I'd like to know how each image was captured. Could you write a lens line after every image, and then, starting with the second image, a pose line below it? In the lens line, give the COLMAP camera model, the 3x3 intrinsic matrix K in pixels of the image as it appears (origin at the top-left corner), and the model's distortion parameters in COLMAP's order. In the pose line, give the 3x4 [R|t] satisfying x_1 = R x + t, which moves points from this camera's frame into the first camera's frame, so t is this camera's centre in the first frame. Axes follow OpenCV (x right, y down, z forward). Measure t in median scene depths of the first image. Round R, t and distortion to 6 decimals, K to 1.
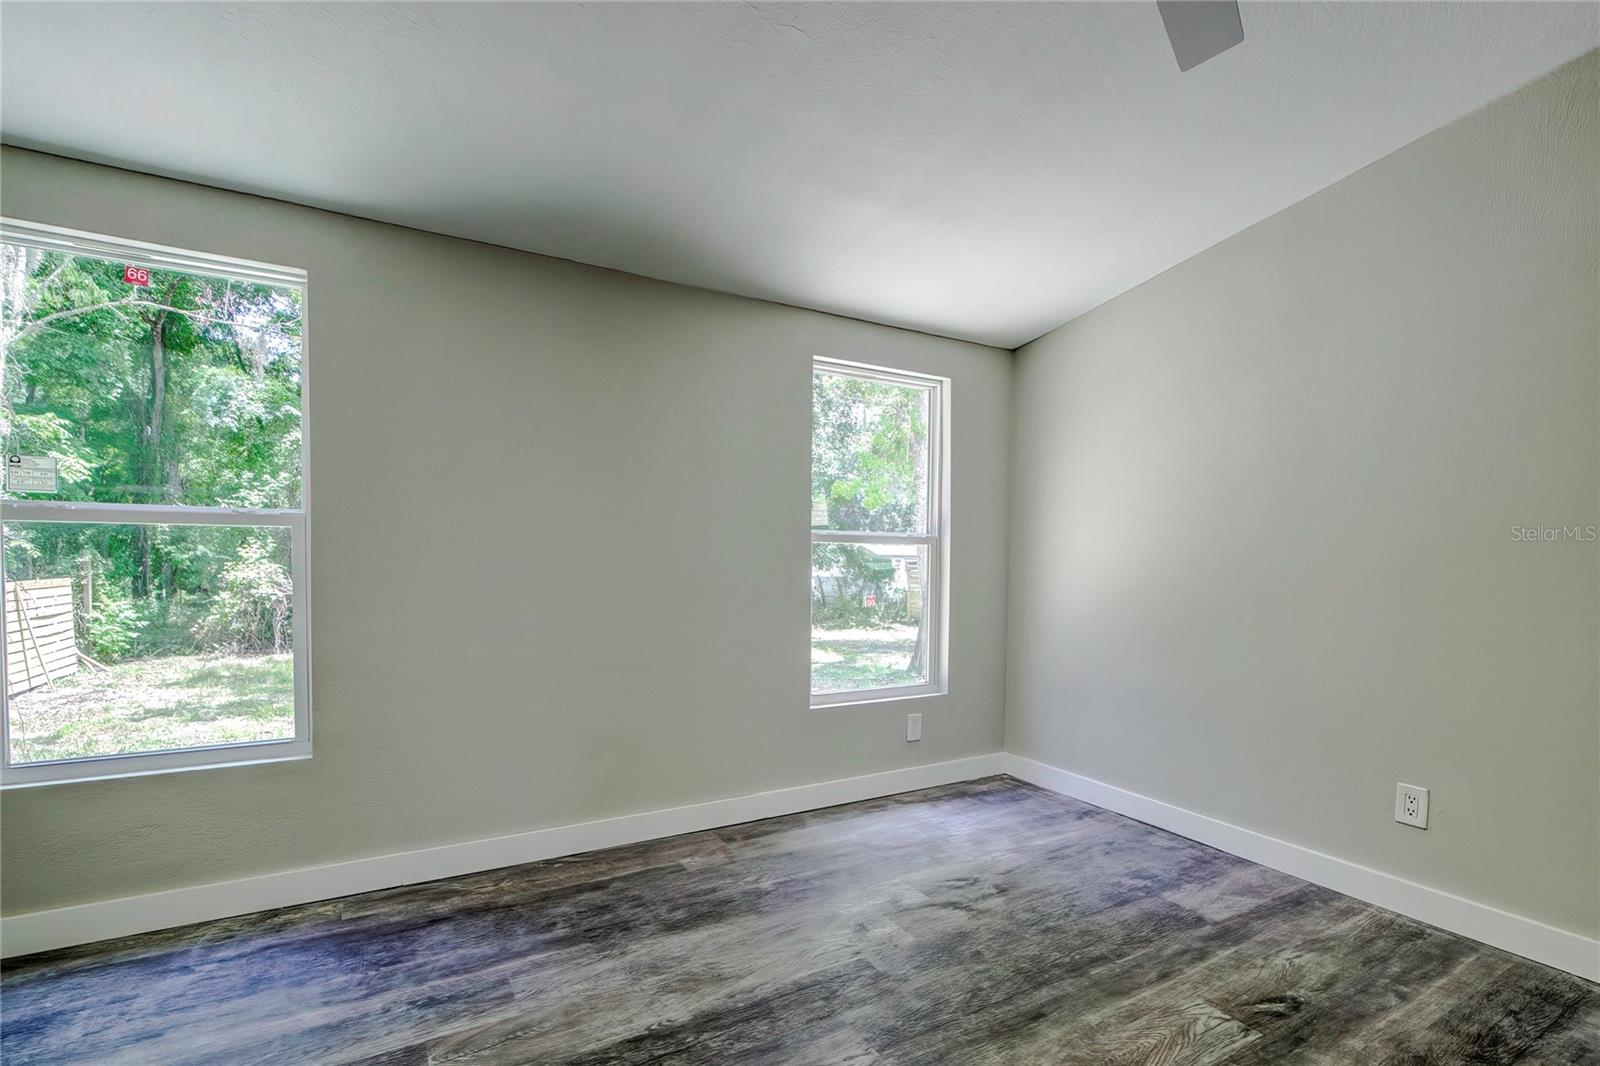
lens RADIAL K [[732.9, 0, 795.7], [0, 732.9, 554.7], [0, 0, 1]] dist [-0.019739, 0.000358]
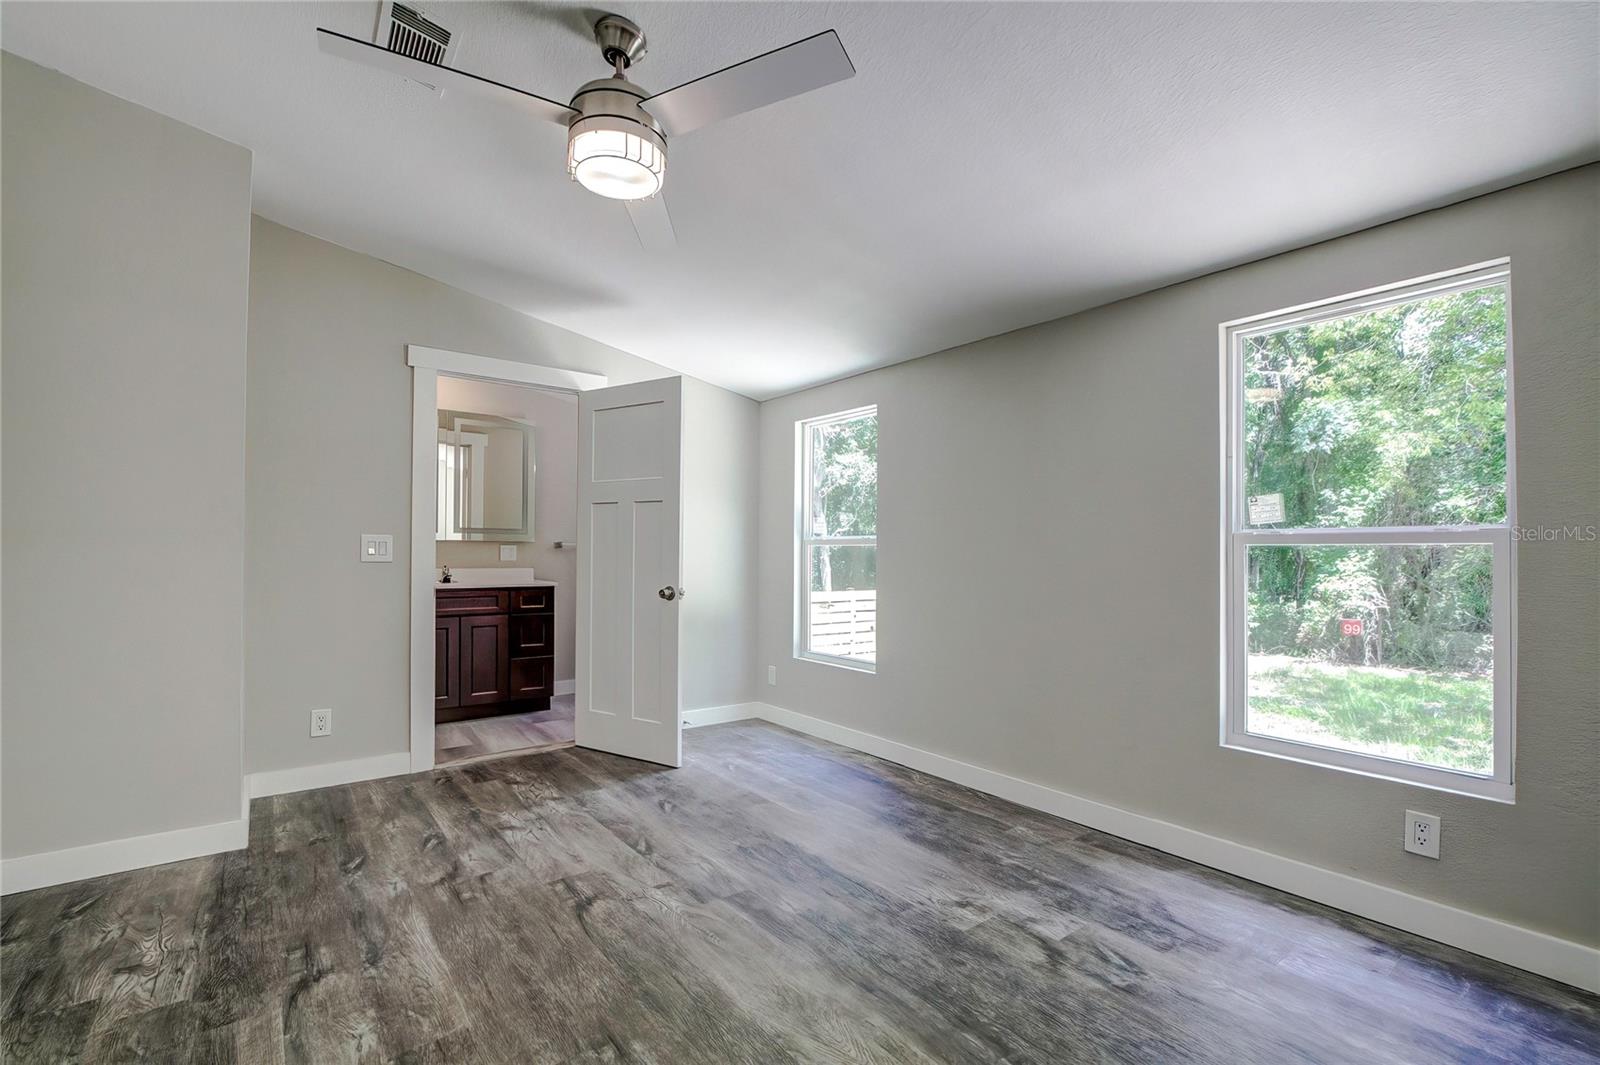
lens RADIAL K [[695.4, 0, 802.9], [0, 695.4, 560.4], [0, 0, 1]] dist [-0.011101, 0.001002]
pose [[0.145697, -0.003951, -0.989321, 0.940933], [-0.006915, 0.999964, -0.005012, 0.001653], [0.989305, 0.007571, 0.145664, 0.522349]]
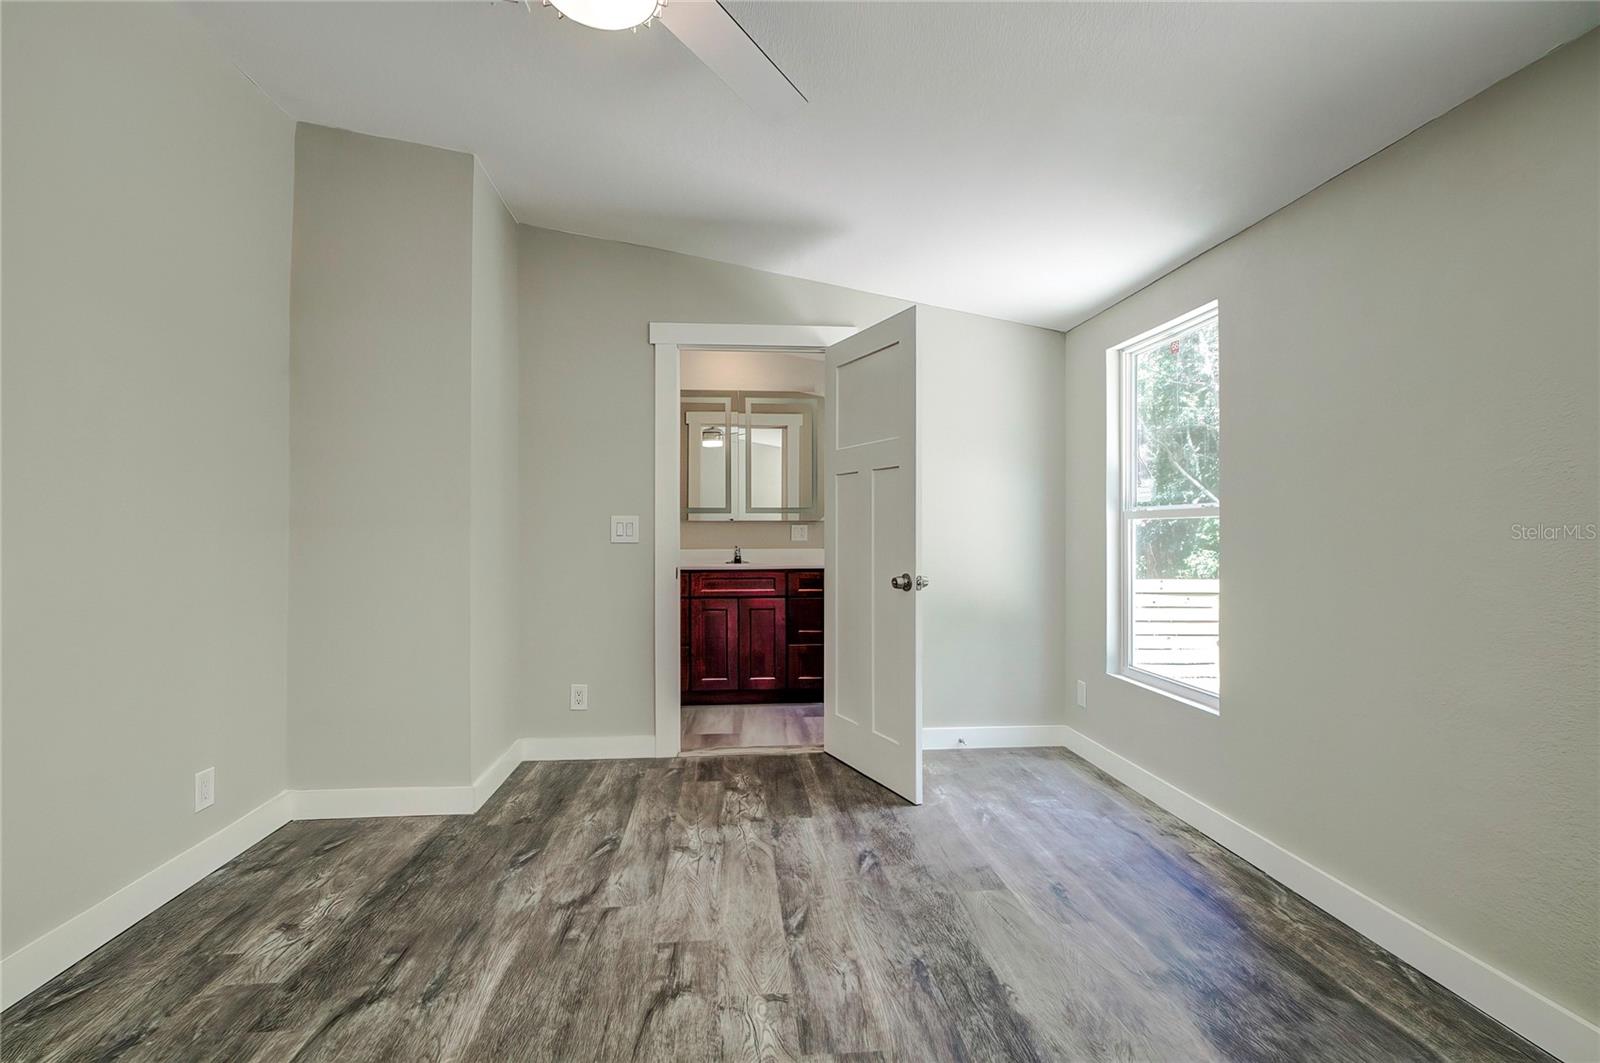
lens RADIAL K [[697.5, 0, 795.7], [0, 697.5, 532.7], [0, 0, 1]] dist [-0.012301, 0.000786]
pose [[-0.410553, -0.012166, -0.911756, 0.590072], [-0.006578, 0.999924, -0.010381, -0.004089], [0.911813, 0.001736, -0.410602, 0.768441]]
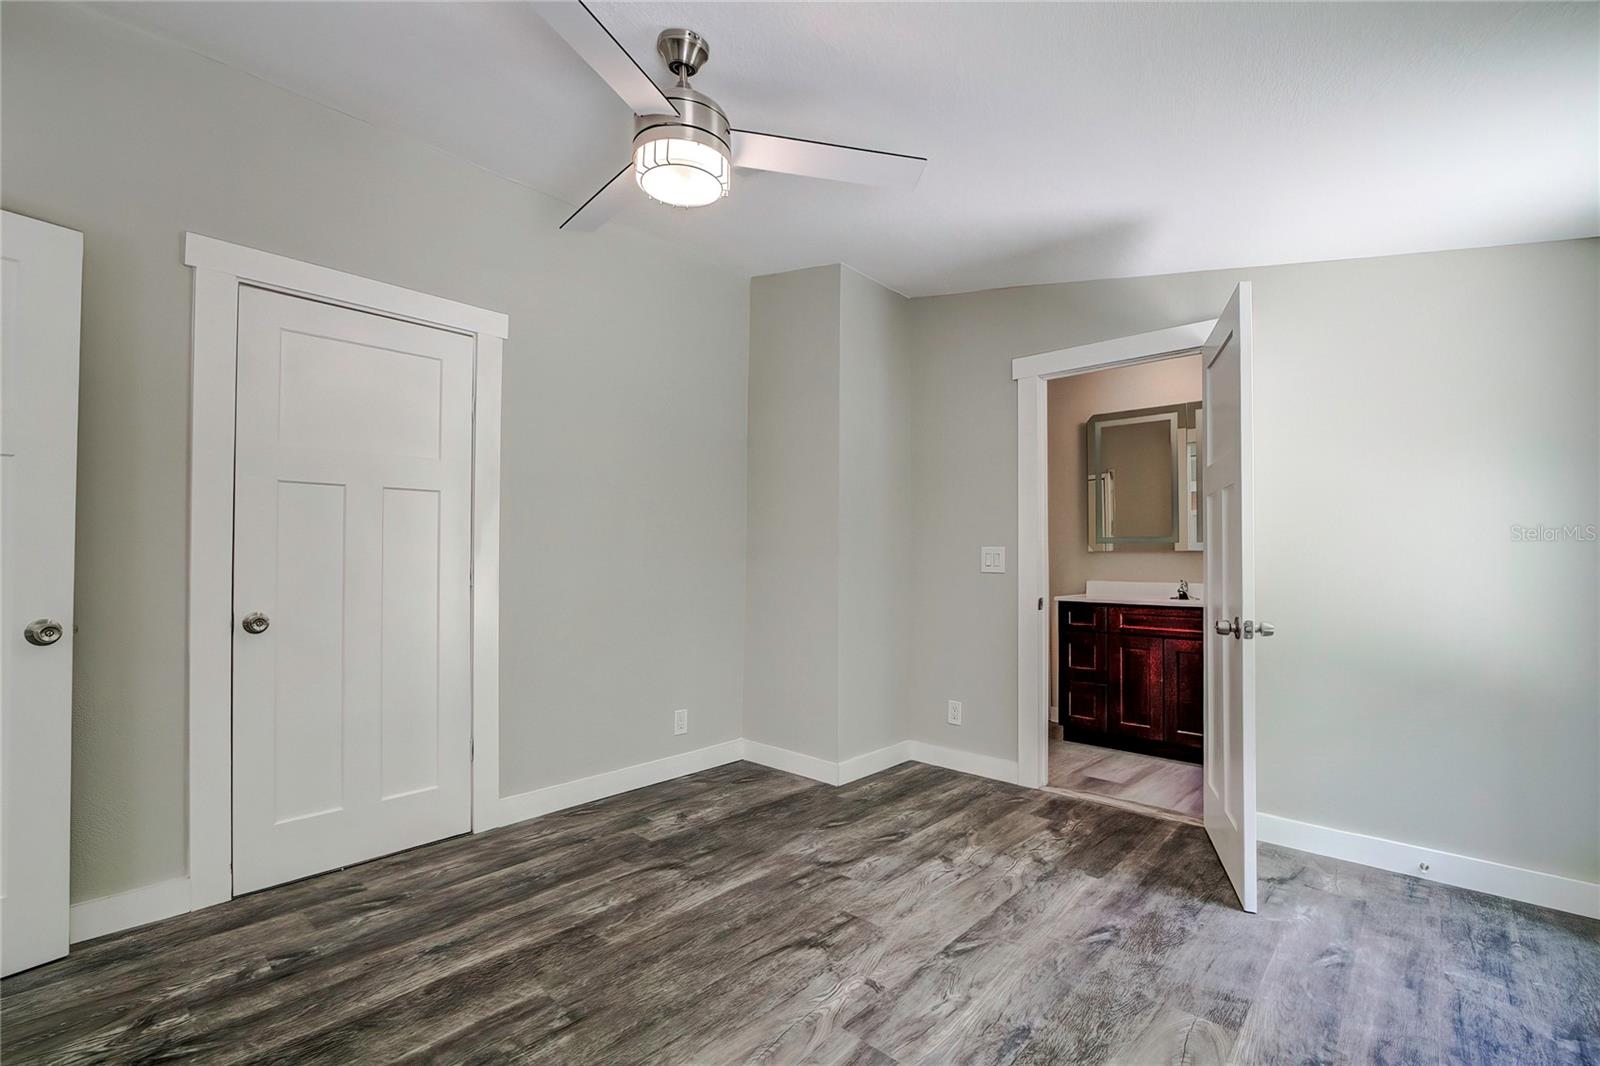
lens RADIAL K [[705.8, 0, 810.5], [0, 705.8, 550.6], [0, 0, 1]] dist [-0.013764, 0.000534]
pose [[-0.949217, -0.025398, -0.313595, 0.290120], [-0.021551, 0.999644, -0.015727, -0.010826], [0.313883, -0.008170, -0.949427, 1.170982]]
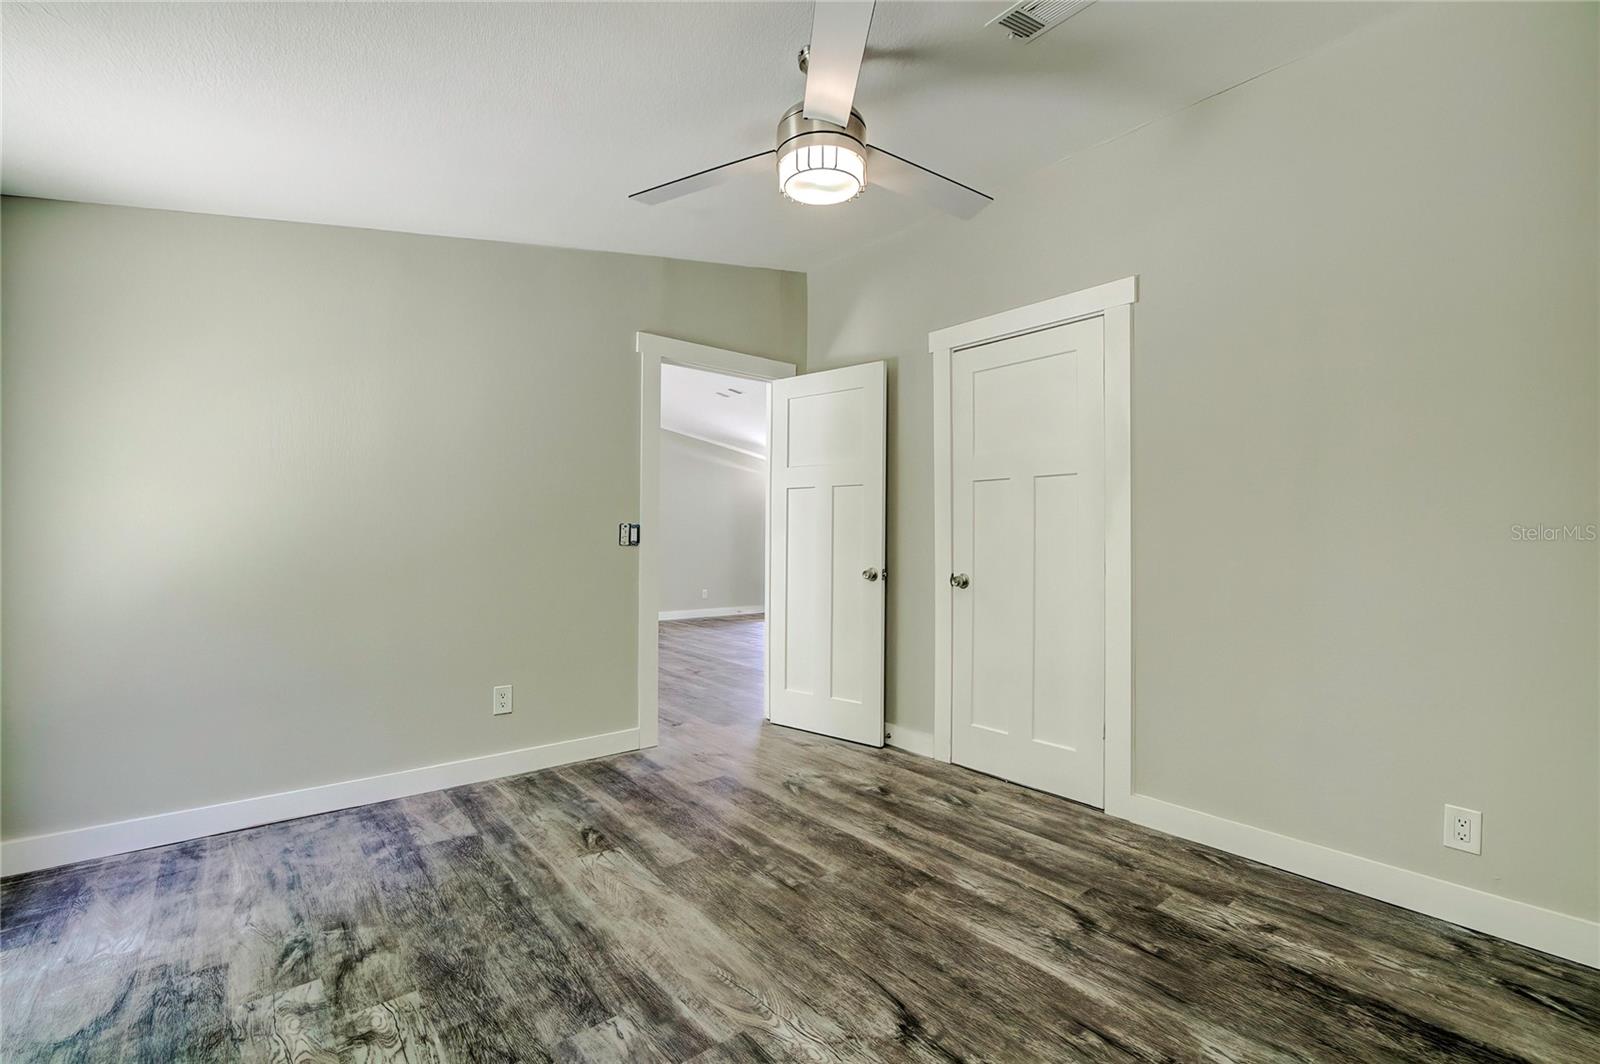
lens RADIAL K [[697.5, 0, 795.7], [0, 697.5, 533.2], [0, 0, 1]] dist [-0.012301, 0.000786]
pose [[-0.165058, -0.012431, 0.986206, -0.585672], [-0.009401, 0.999895, 0.011030, -0.016890], [-0.986239, -0.007451, -0.165157, 0.588490]]
